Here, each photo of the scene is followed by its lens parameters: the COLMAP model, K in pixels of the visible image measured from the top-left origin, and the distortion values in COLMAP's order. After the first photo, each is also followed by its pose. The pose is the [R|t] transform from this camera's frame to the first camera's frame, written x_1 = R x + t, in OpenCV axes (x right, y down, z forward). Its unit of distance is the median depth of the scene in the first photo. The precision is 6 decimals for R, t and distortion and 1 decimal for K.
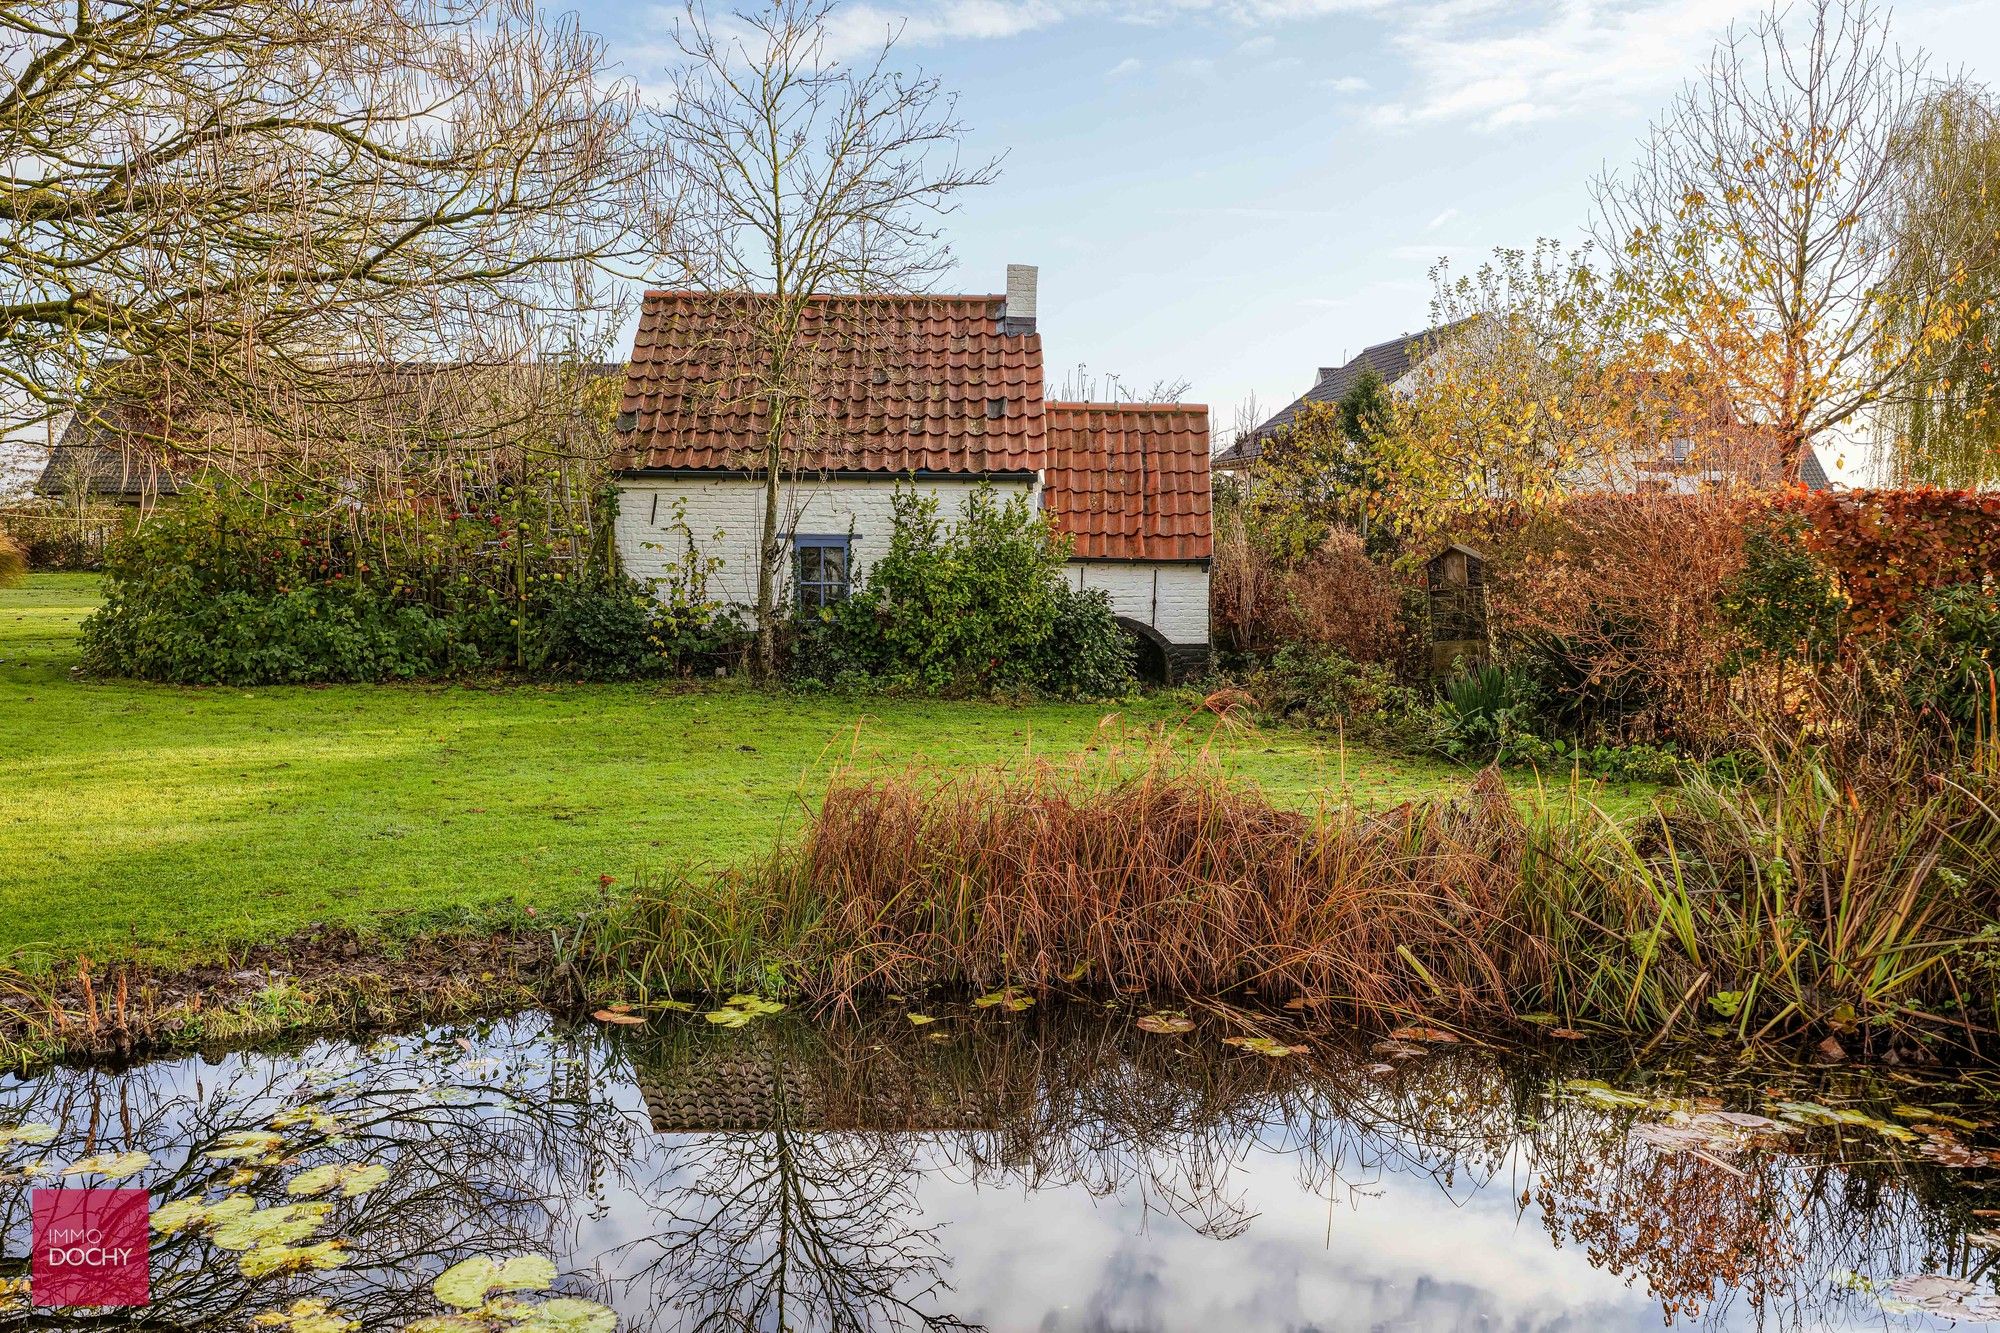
lens RADIAL K [[1645.4, 0, 999.5], [0, 1645.4, 670.1], [0, 0, 1]] dist [-0.012010, 0.044022]
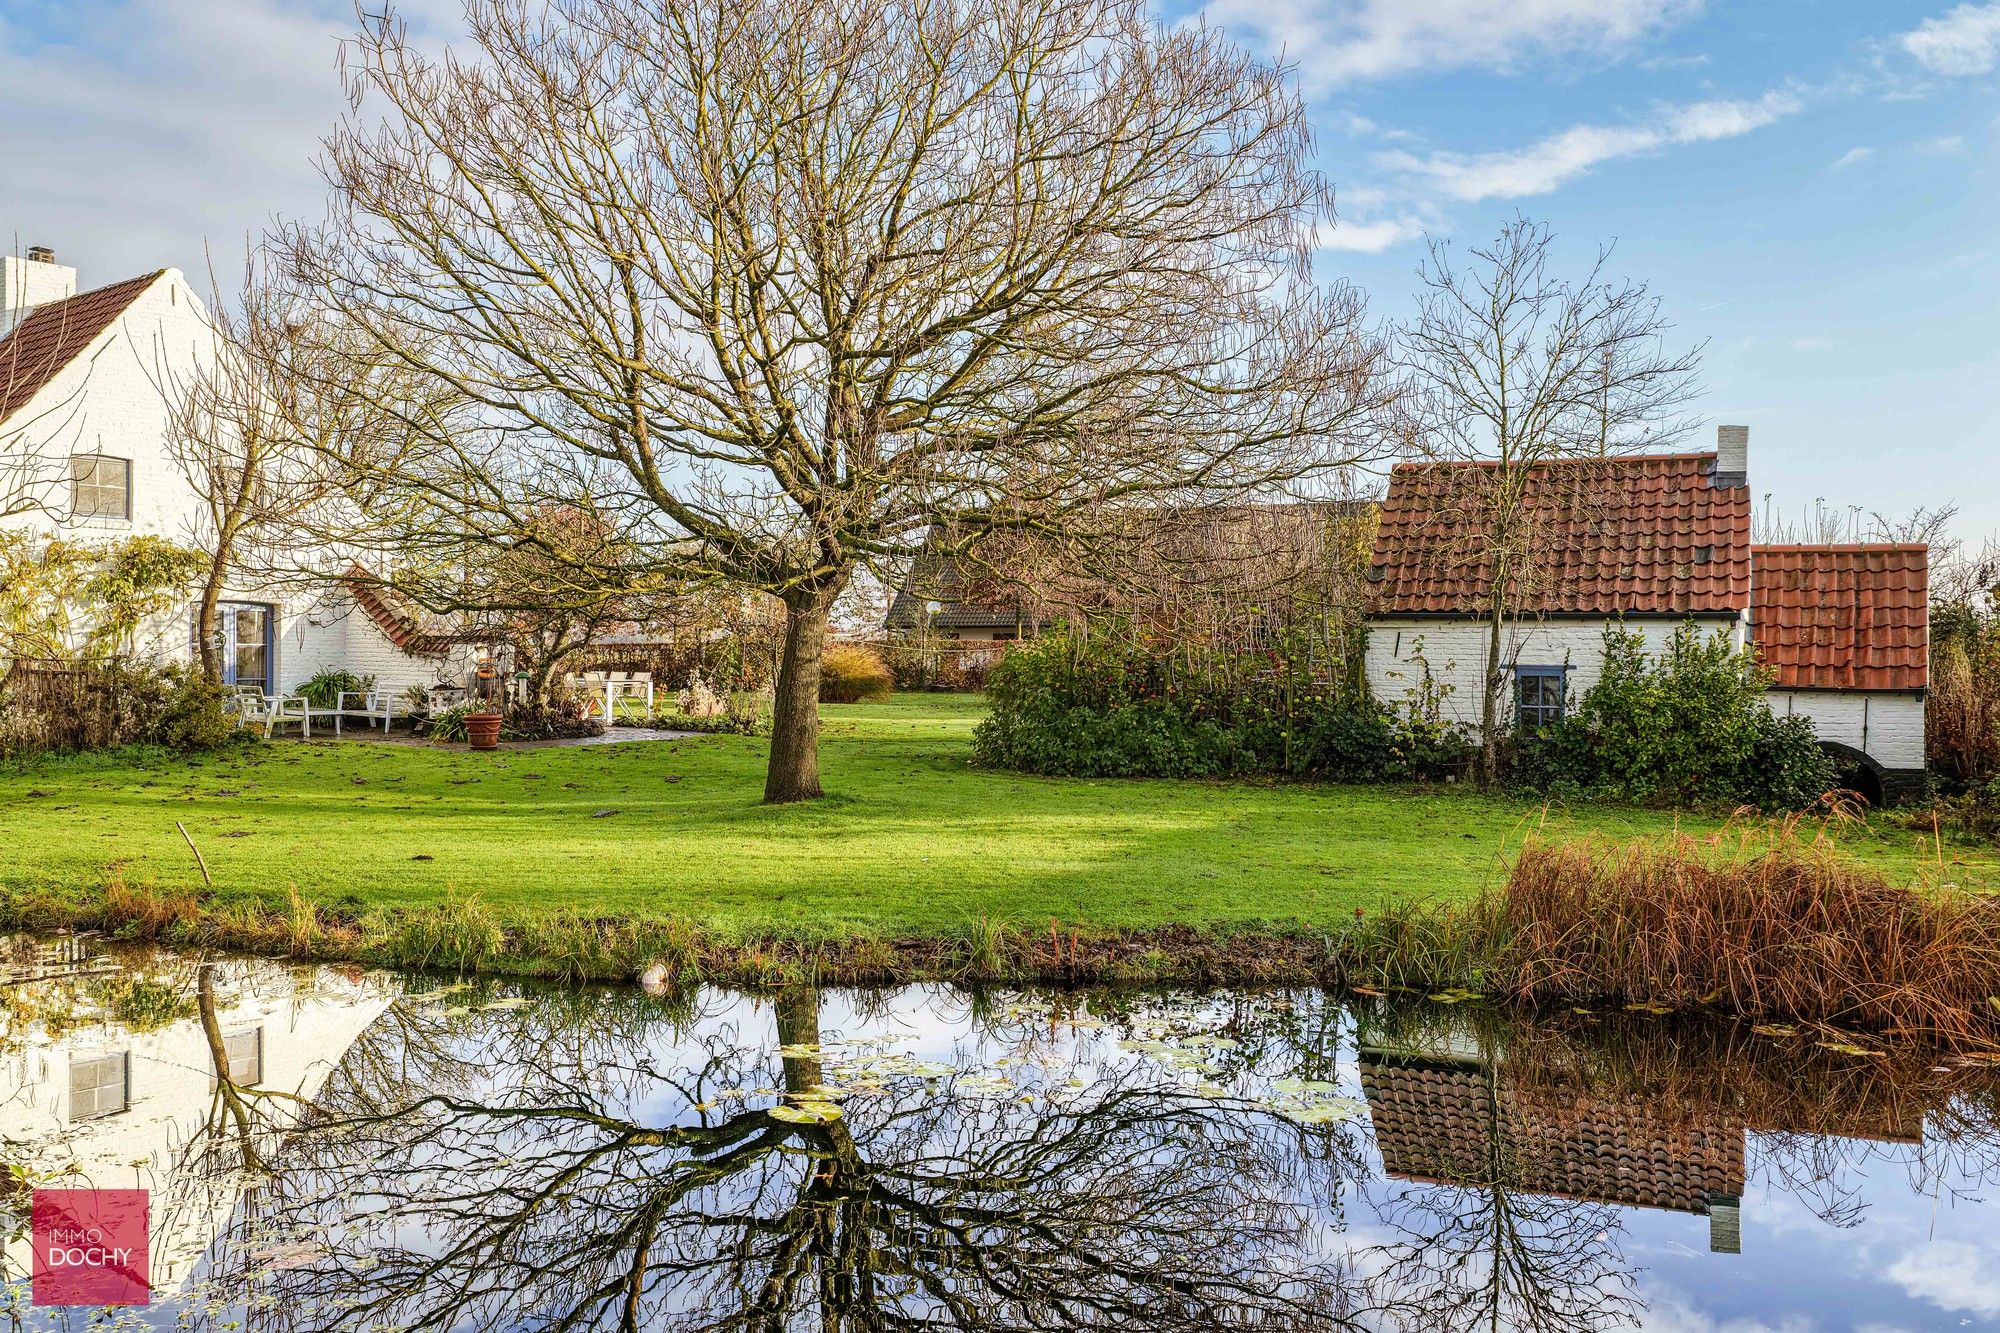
lens RADIAL K [[1645.4, 0, 999.5], [0, 1645.4, 670.1], [0, 0, 1]] dist [-0.012010, 0.044022]
pose [[0.903990, 0.003653, -0.427538, 0.046998], [-0.036174, 0.997031, -0.067968, 0.015491], [0.426020, 0.076908, 0.901439, -0.234781]]
